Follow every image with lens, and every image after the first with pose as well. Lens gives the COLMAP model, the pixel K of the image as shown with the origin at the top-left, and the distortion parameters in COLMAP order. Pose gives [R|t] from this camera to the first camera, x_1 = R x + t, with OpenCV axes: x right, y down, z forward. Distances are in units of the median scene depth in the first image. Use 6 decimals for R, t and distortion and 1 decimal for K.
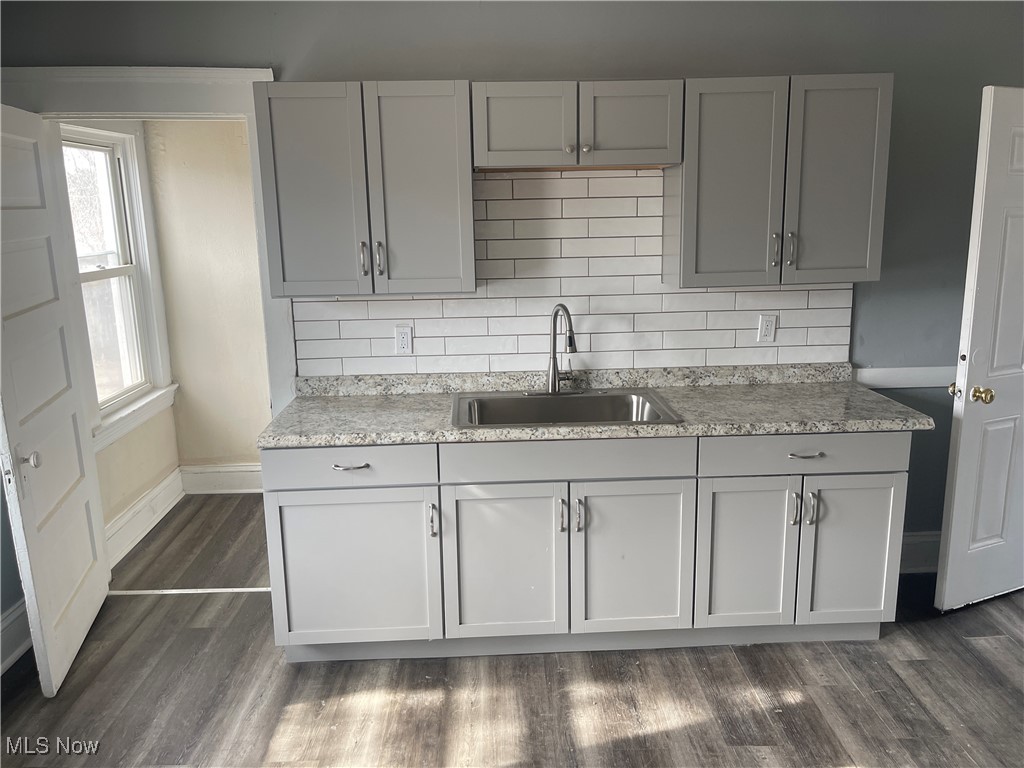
lens RADIAL K [[770.4, 0, 510.7], [0, 770.4, 371.6], [0, 0, 1]] dist [0.023932, -0.002537]
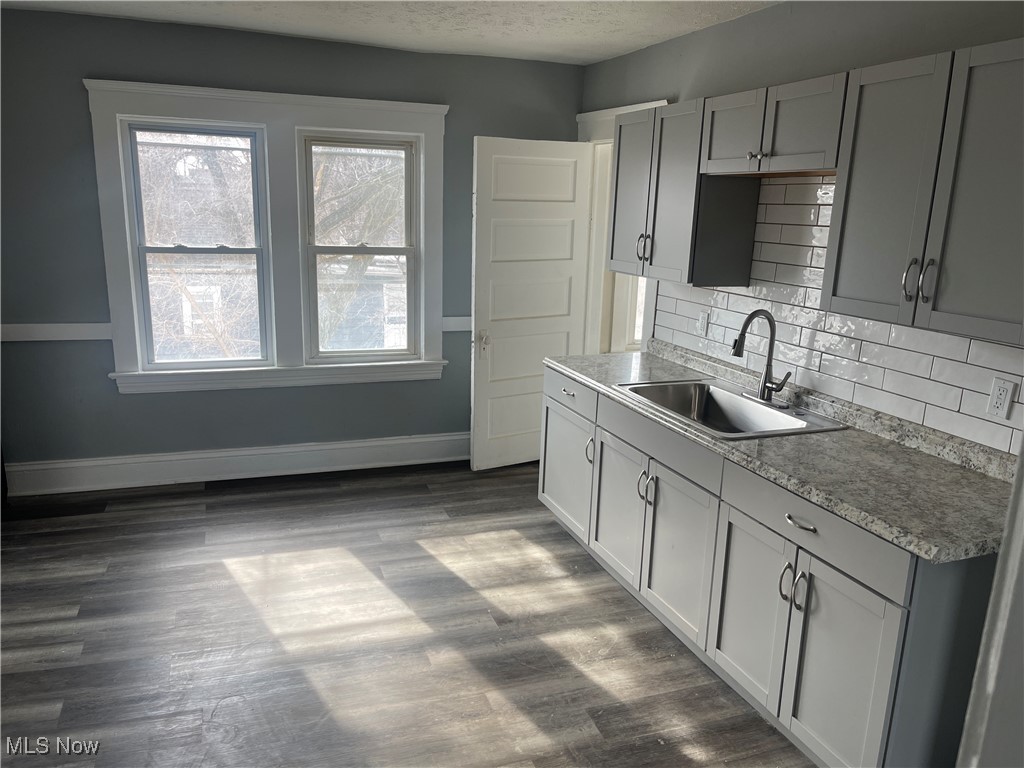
lens RADIAL K [[767.1, 0, 512.0], [0, 767.1, 384.0], [0, 0, 1]] dist [0.000864, -0.005129]
pose [[0.311587, 0.242843, -0.918663, 0.987647], [-0.225314, 0.958101, 0.176847, -0.108300], [0.923118, 0.151885, 0.353248, 0.397042]]
